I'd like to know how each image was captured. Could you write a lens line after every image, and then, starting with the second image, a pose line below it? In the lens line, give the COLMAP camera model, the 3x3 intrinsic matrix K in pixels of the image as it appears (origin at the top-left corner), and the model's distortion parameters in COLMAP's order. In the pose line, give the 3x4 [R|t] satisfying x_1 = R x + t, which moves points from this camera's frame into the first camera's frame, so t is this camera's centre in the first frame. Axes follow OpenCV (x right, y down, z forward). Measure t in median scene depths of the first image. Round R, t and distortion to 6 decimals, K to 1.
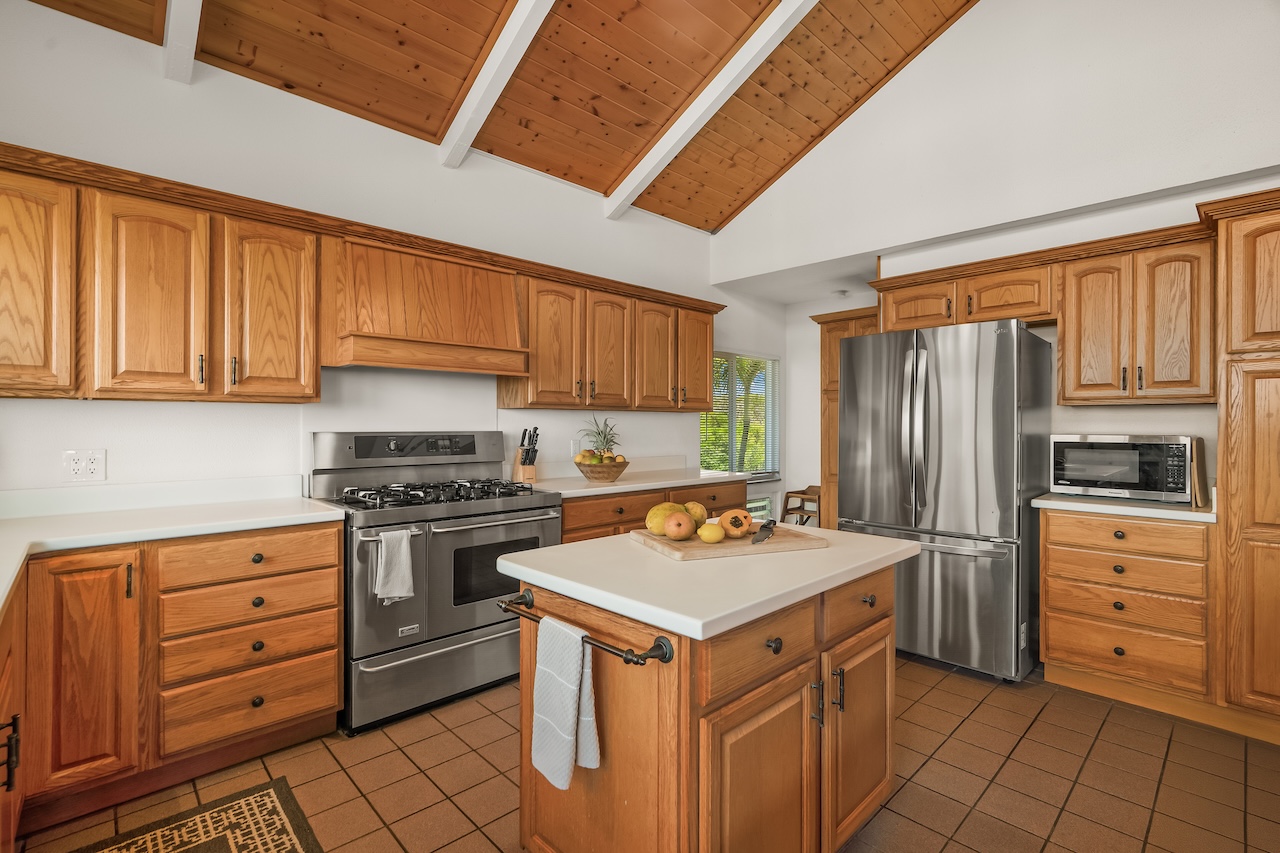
lens RADIAL K [[580.1, 0, 630.3], [0, 580.1, 422.6], [0, 0, 1]] dist [-0.004318, 0.000861]
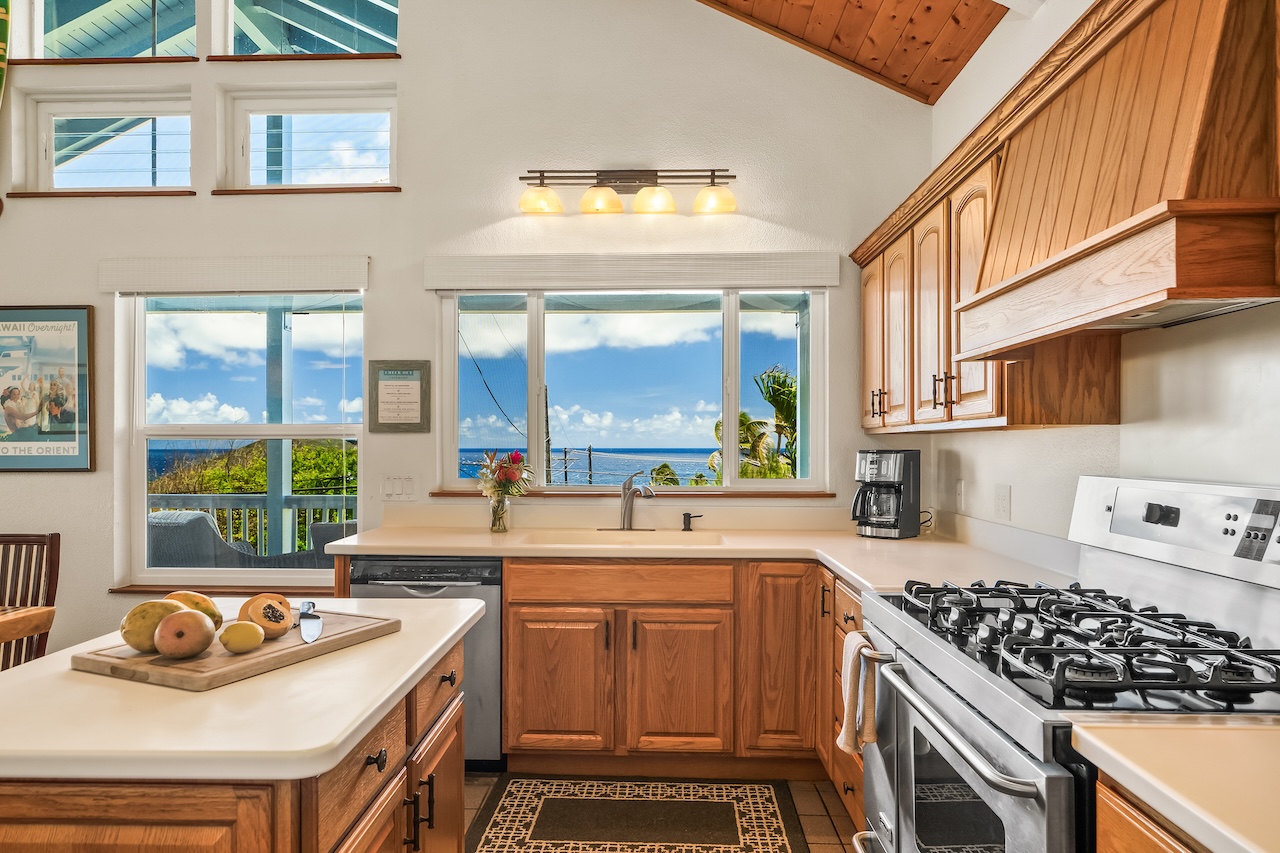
lens RADIAL K [[813.6, 0, 633.0], [0, 813.6, 447.2], [0, 0, 1]] dist [-0.001189, -0.000326]
pose [[-0.711913, 0.004086, -0.702255, 0.284221], [0.004359, 0.999990, 0.001399, -0.011977], [0.702254, -0.002065, -0.711924, 1.110136]]
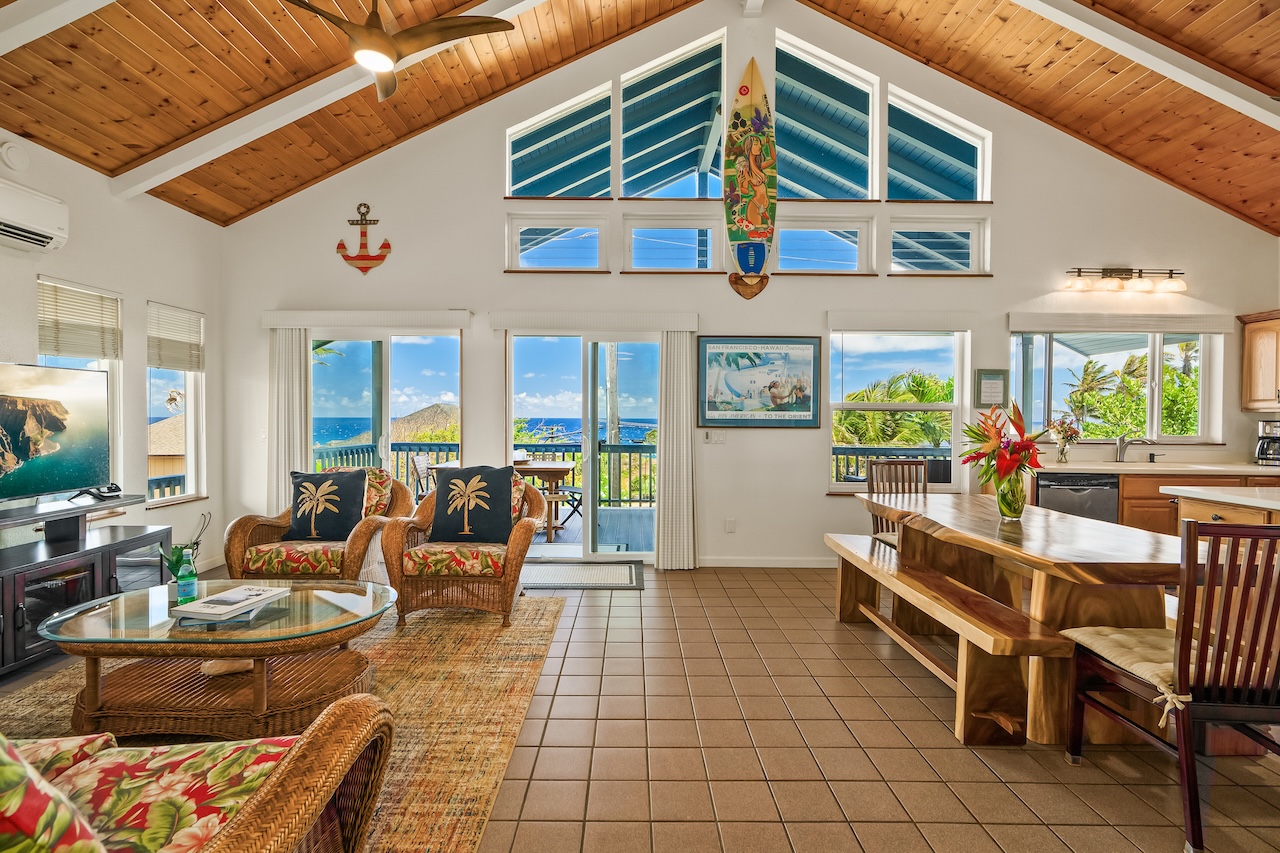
lens RADIAL K [[580.1, 0, 630.3], [0, 580.1, 422.6], [0, 0, 1]] dist [-0.004318, 0.000861]
pose [[-0.686971, 0.004190, -0.726673, 1.522359], [-0.005199, 0.999929, 0.010680, -0.007100], [0.726667, 0.011115, -0.686900, 0.366052]]
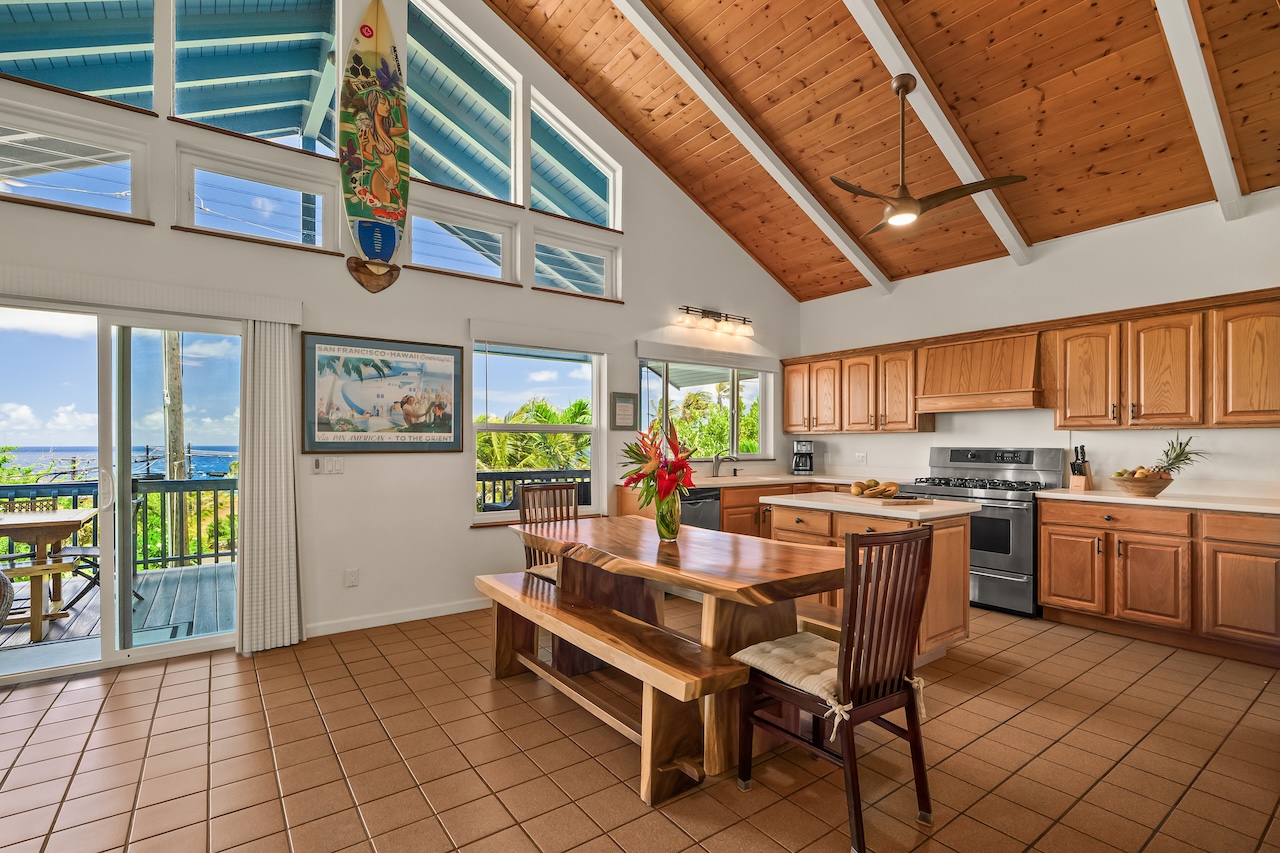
lens RADIAL K [[588.3, 0, 634.5], [0, 588.3, 441.5], [0, 0, 1]] dist [-0.006515, 0.000399]
pose [[-0.127989, -0.001650, -0.991774, 1.348164], [0.001760, 0.999997, -0.001891, 0.000842], [0.991774, -0.001988, -0.127986, 0.237160]]
